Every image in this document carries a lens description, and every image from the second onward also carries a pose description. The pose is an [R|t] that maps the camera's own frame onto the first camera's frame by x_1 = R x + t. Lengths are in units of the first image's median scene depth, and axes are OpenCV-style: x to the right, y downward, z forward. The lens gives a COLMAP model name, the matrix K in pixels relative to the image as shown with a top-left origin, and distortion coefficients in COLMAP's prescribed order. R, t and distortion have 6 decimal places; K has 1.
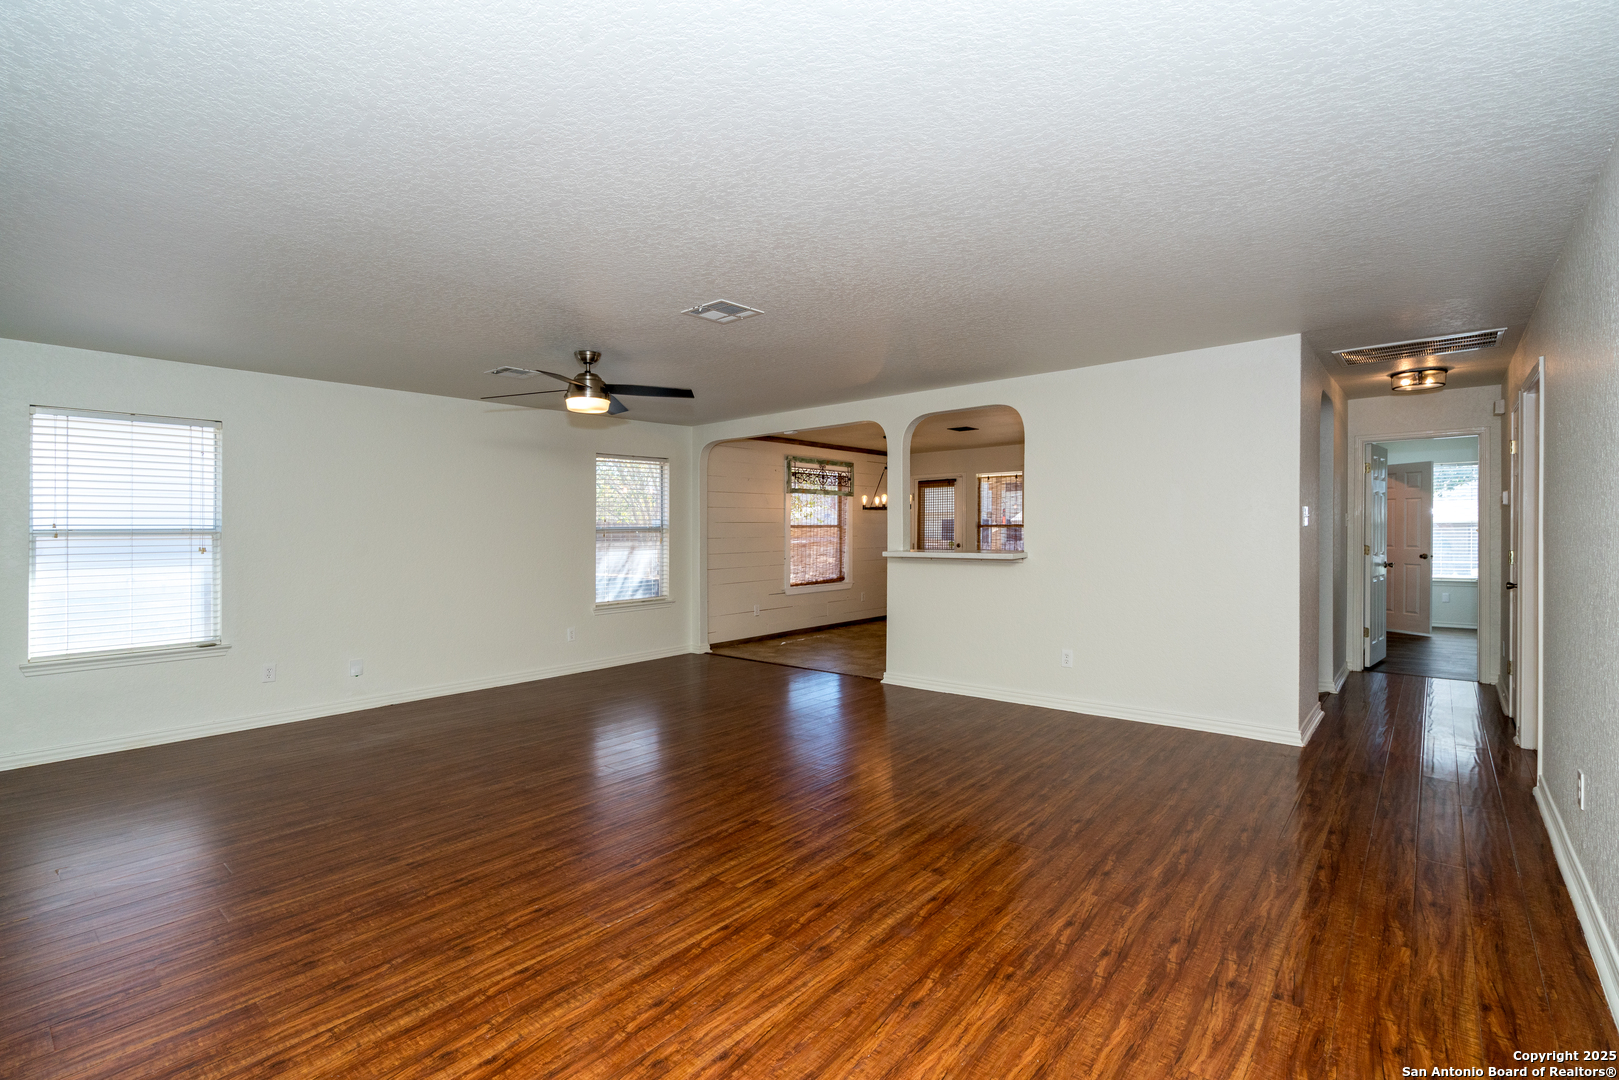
lens RADIAL K [[737.2, 0, 804.5], [0, 737.2, 537.0], [0, 0, 1]] dist [-0.005650, 0.002104]
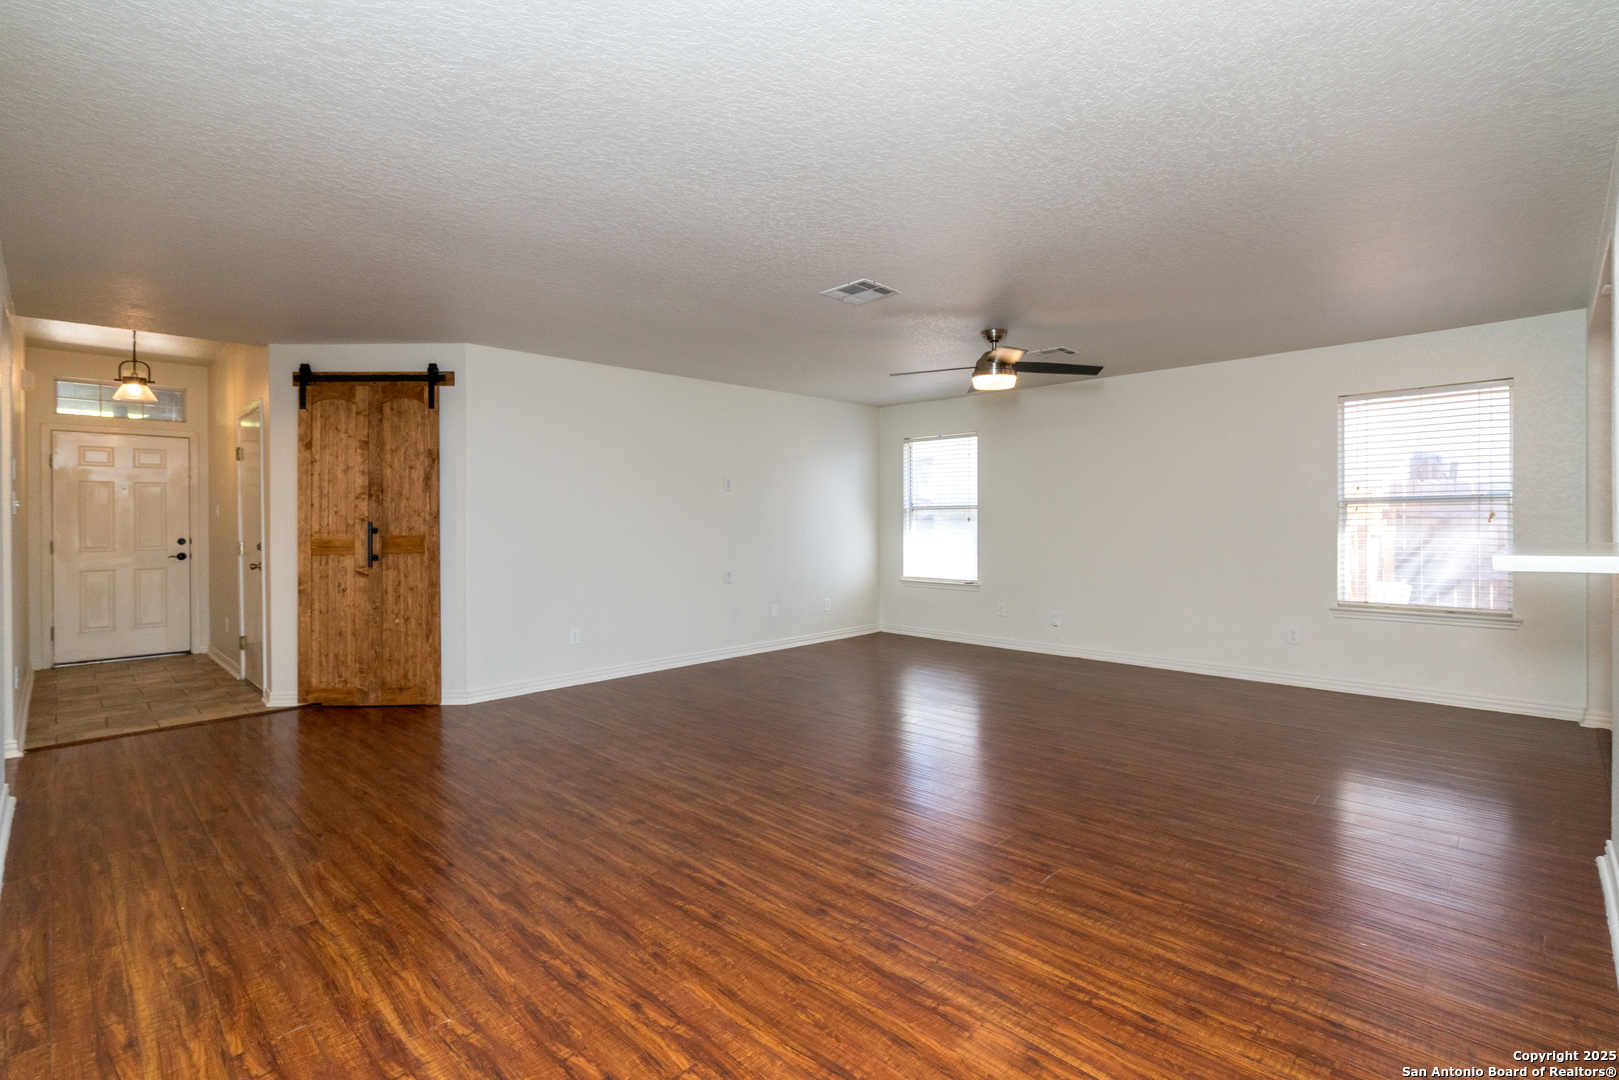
lens RADIAL K [[737.2, 0, 802.6], [0, 737.2, 506.4], [0, 0, 1]] dist [-0.005650, 0.002104]
pose [[-0.068699, -0.006929, -0.997613, 1.175272], [0.001870, 0.999973, -0.007074, 0.003733], [0.997636, -0.002352, -0.068684, 1.249466]]
